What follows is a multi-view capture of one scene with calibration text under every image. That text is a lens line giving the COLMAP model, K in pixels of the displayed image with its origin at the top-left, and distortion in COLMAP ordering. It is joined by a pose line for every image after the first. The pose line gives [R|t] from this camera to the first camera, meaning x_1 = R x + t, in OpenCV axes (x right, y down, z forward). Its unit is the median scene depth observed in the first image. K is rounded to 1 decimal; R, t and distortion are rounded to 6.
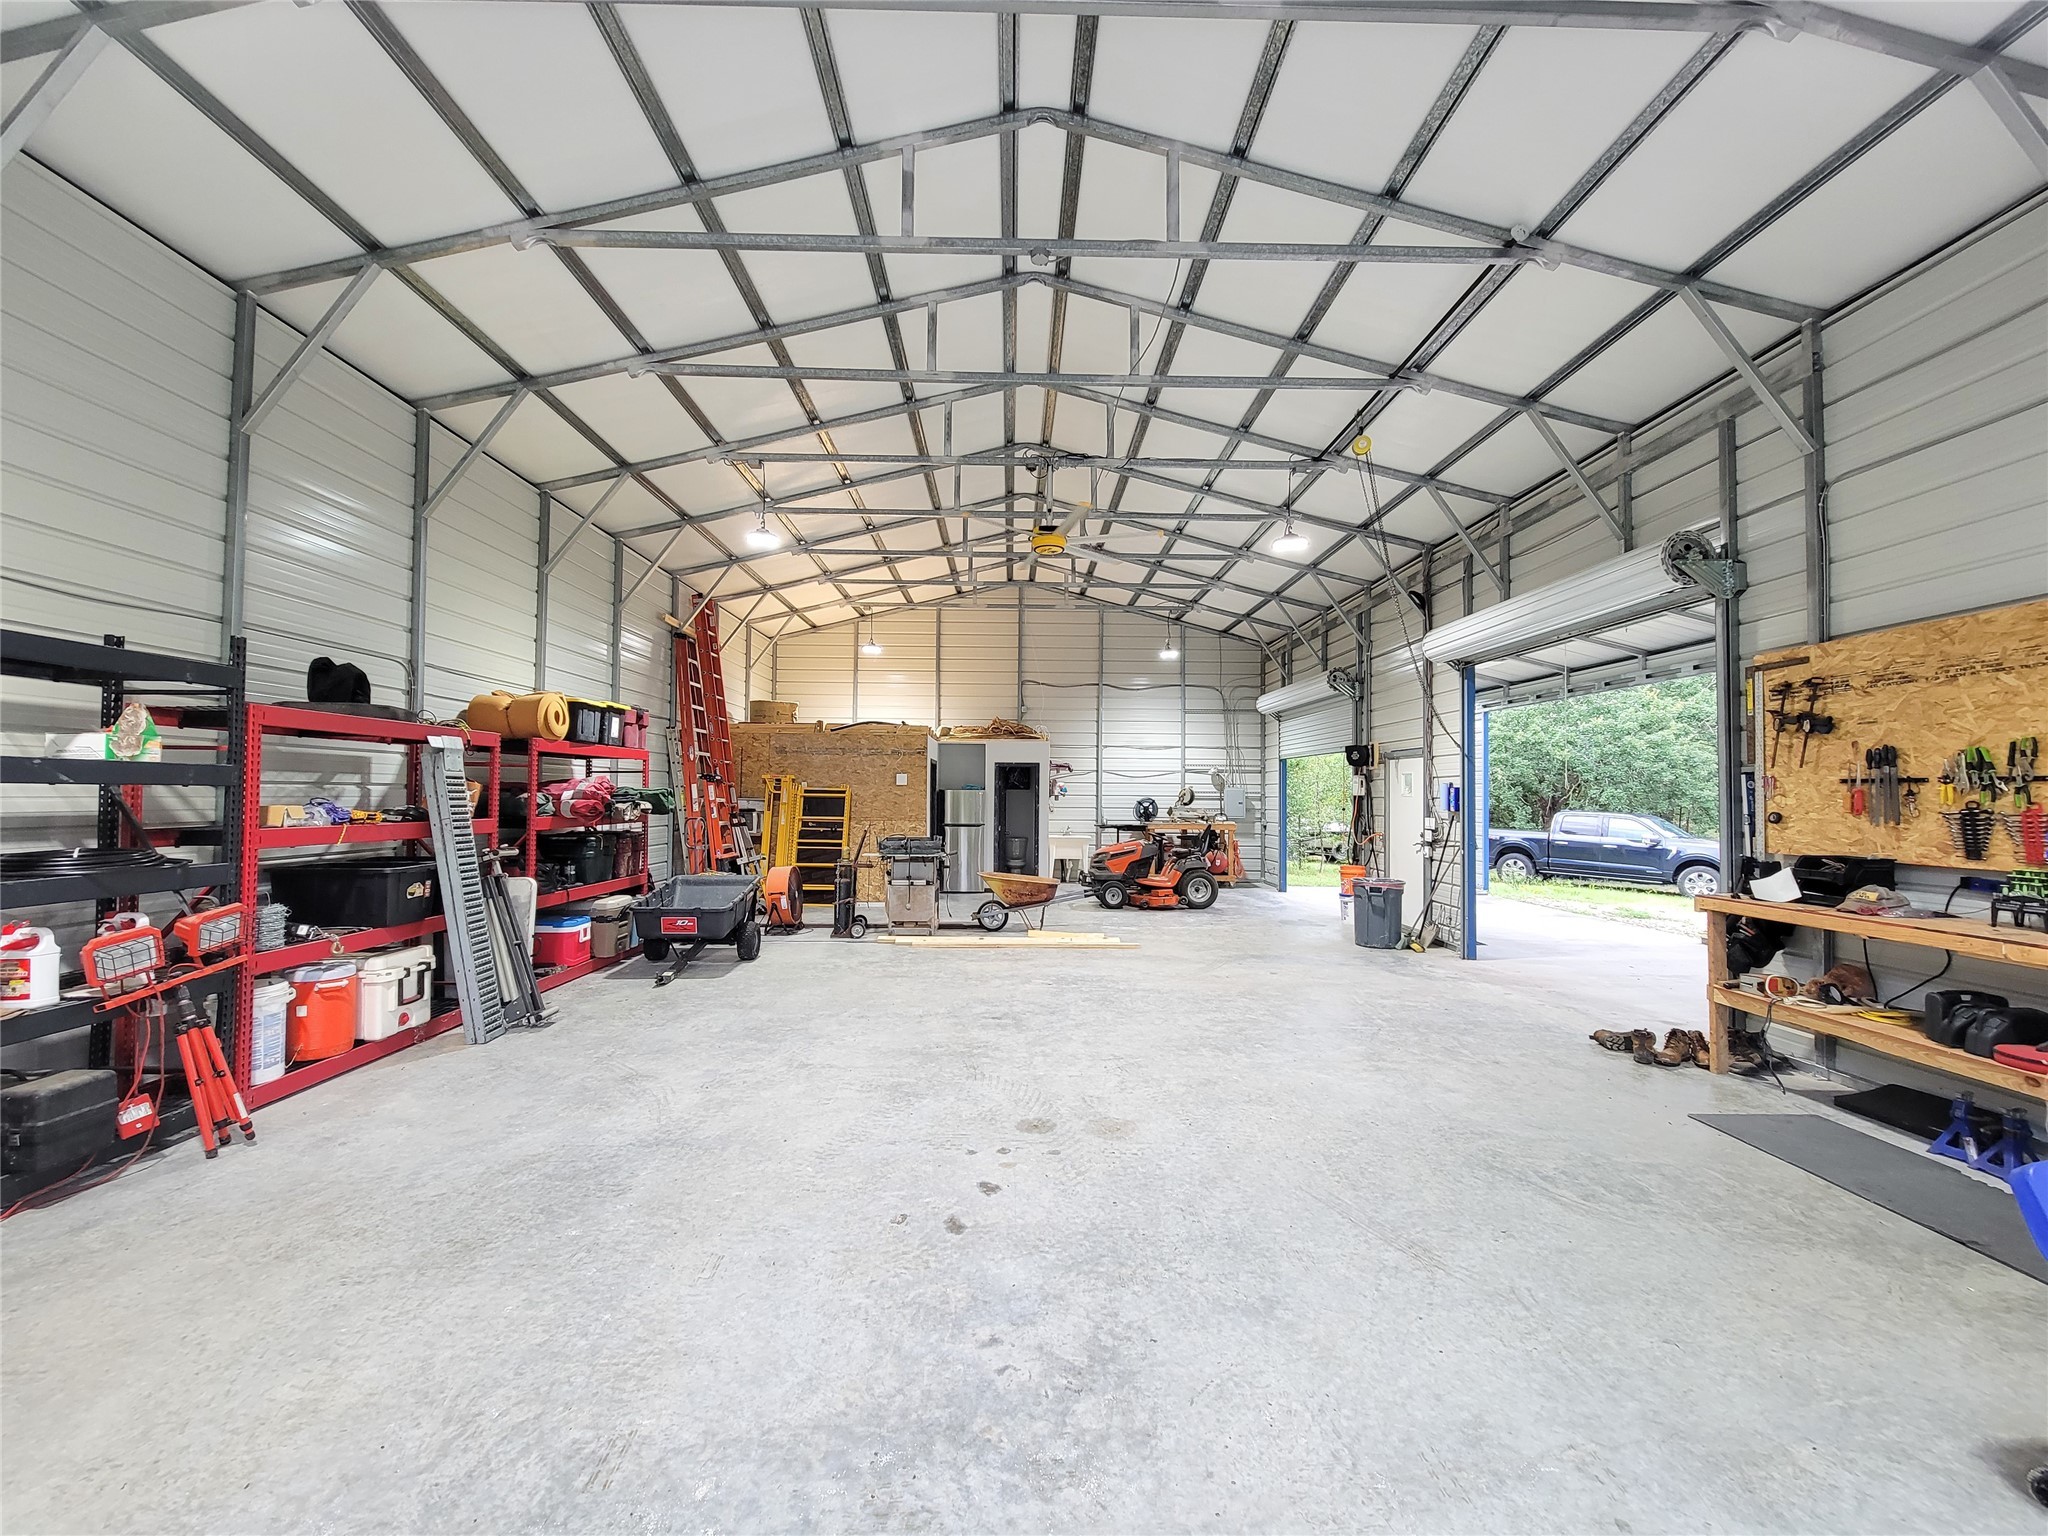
lens RADIAL K [[830.6, 0, 1025.0], [0, 830.6, 771.5], [0, 0, 1]] dist [0.001999, -0.002514]
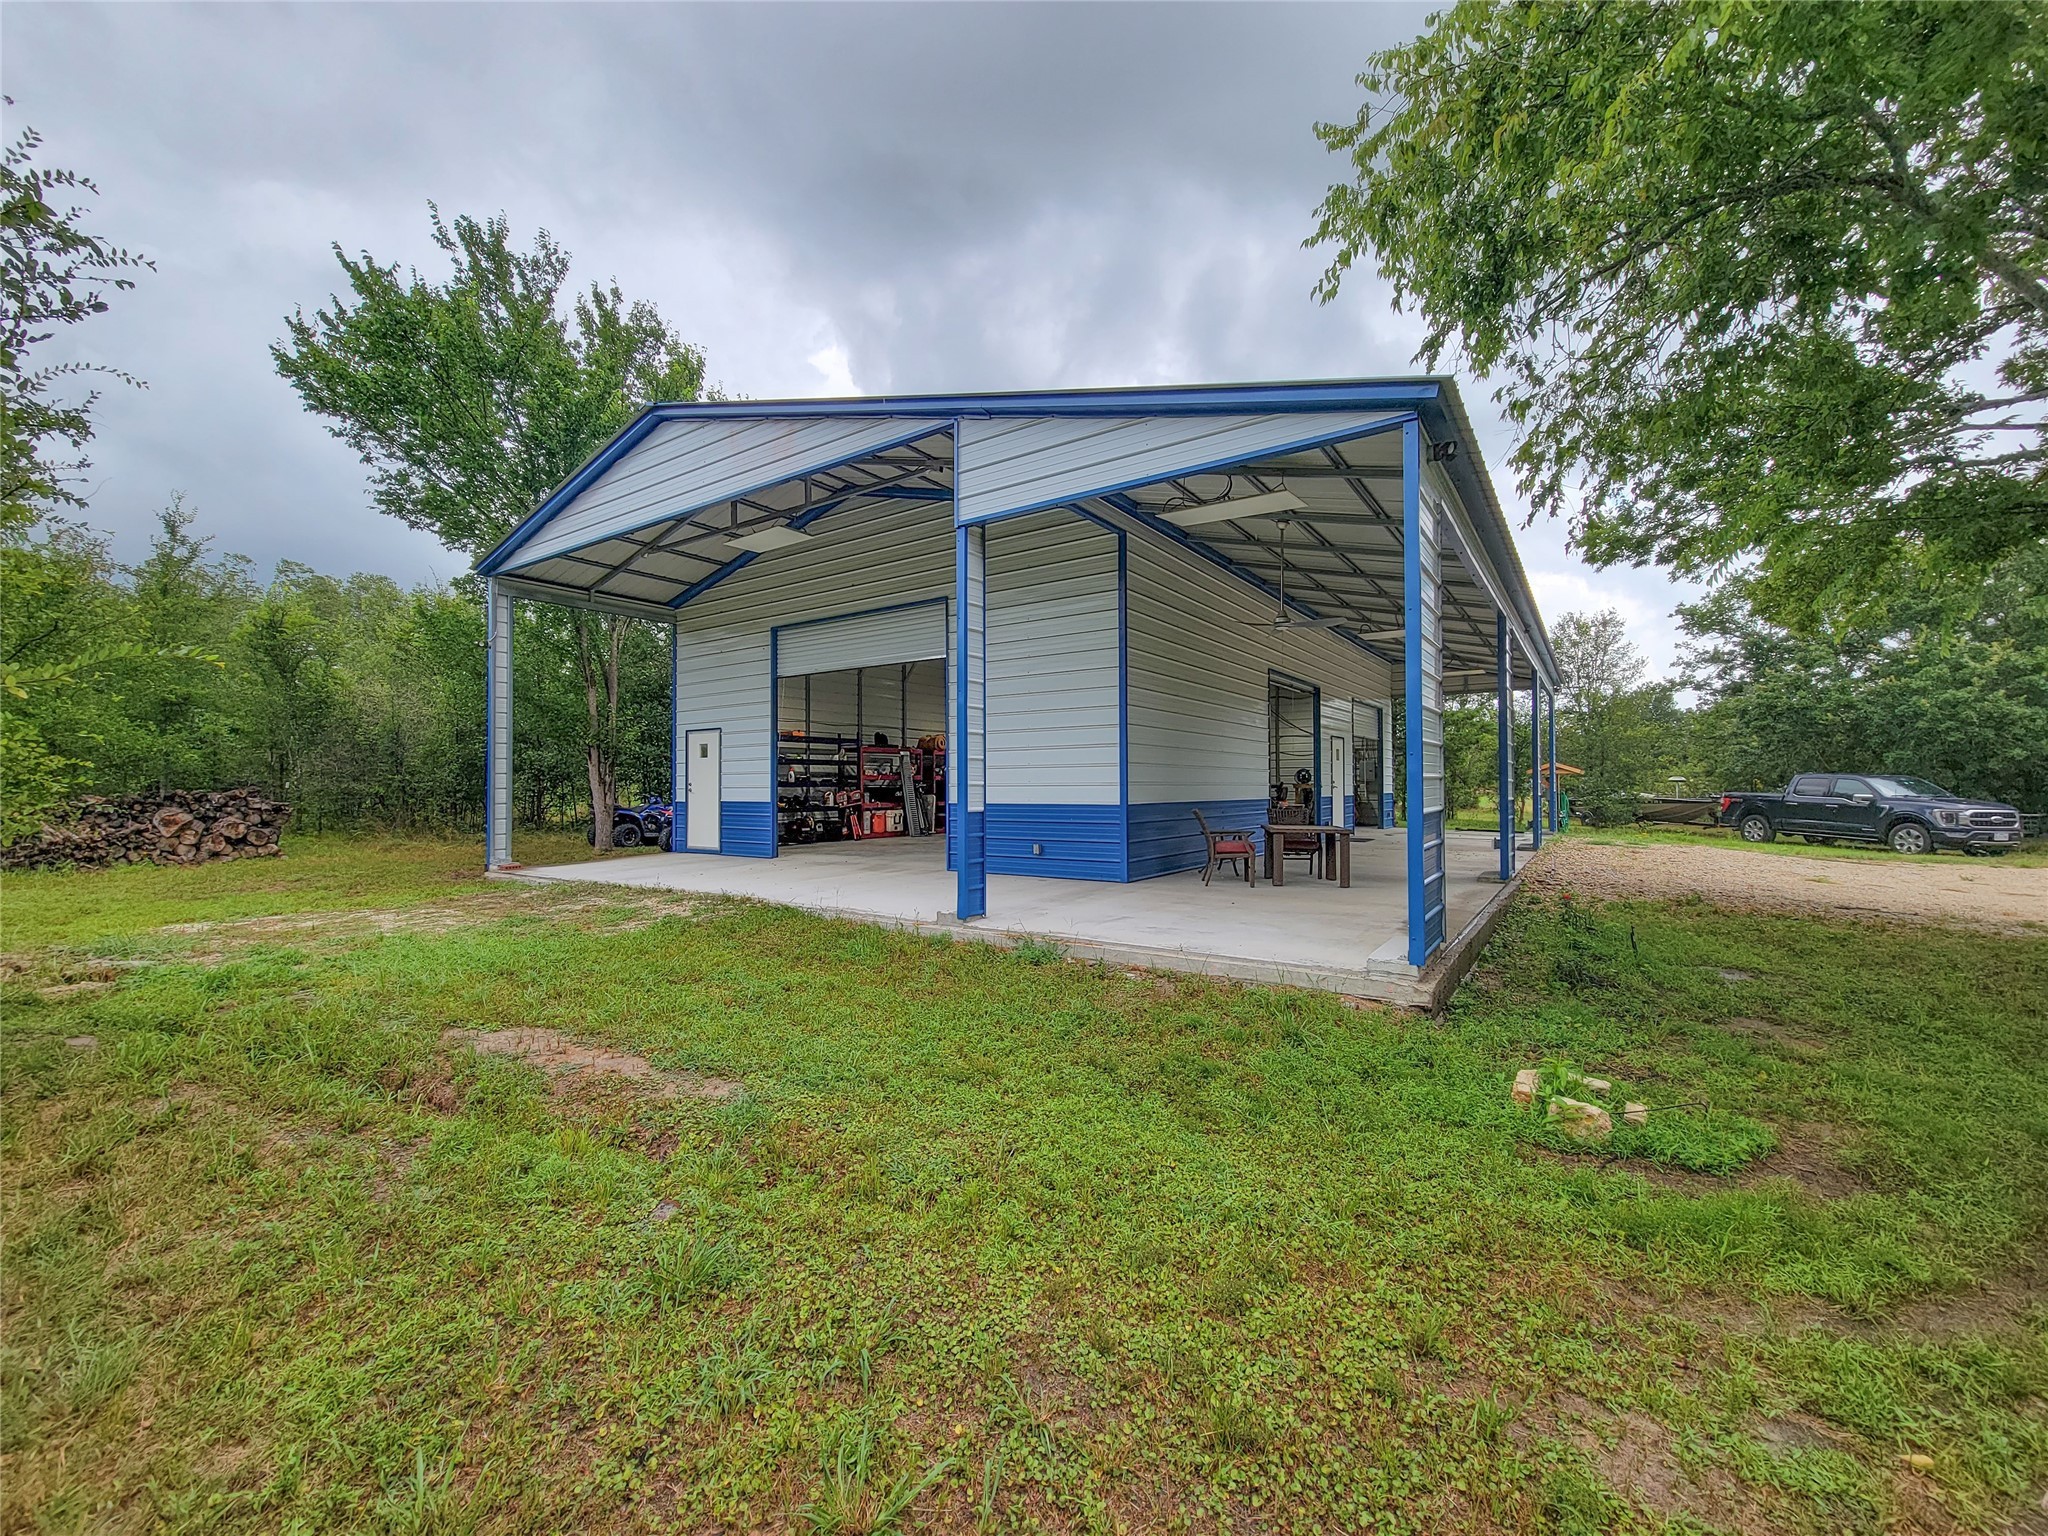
lens RADIAL K [[830.6, 0, 1025.0], [0, 830.6, 771.5], [0, 0, 1]] dist [0.001999, -0.002514]
pose [[0.812086, -0.023787, -0.583053, 1.827811], [0.030831, 0.999522, 0.002165, 0.050815], [0.582723, -0.019734, 0.812431, -1.623046]]
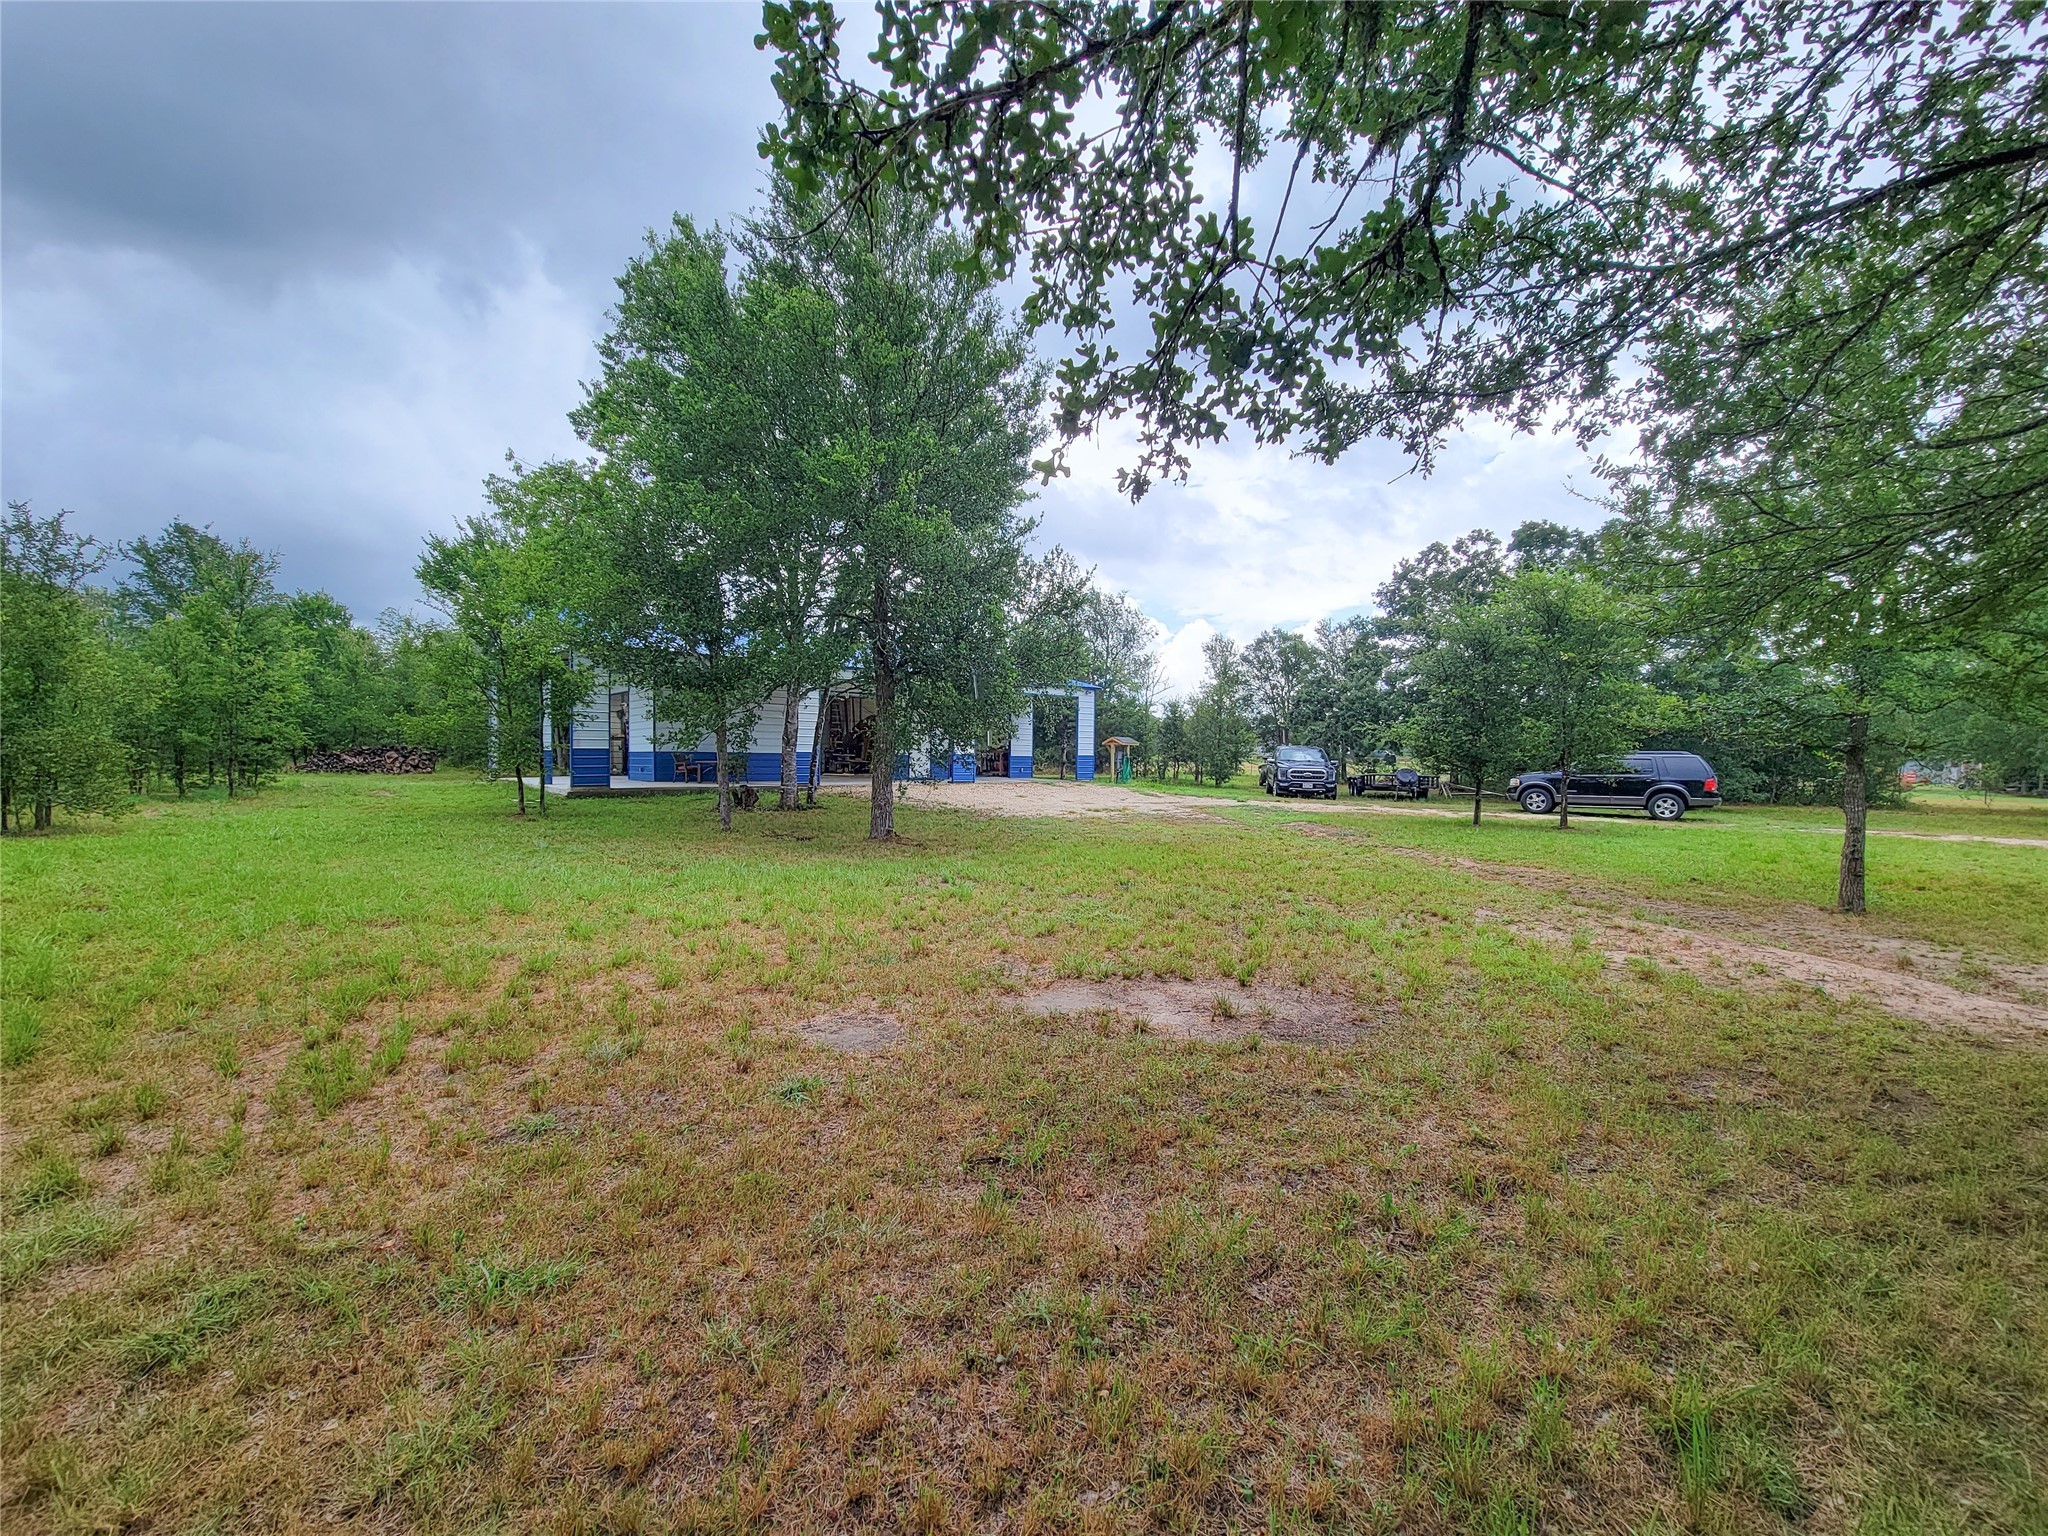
lens RADIAL K [[830.6, 0, 1025.0], [0, 830.6, 771.5], [0, 0, 1]] dist [0.001999, -0.002514]
pose [[0.635633, 0.007588, -0.771954, 6.067771], [0.020895, 0.999416, 0.027029, 0.166688], [0.771709, -0.033311, 0.635103, -1.380913]]
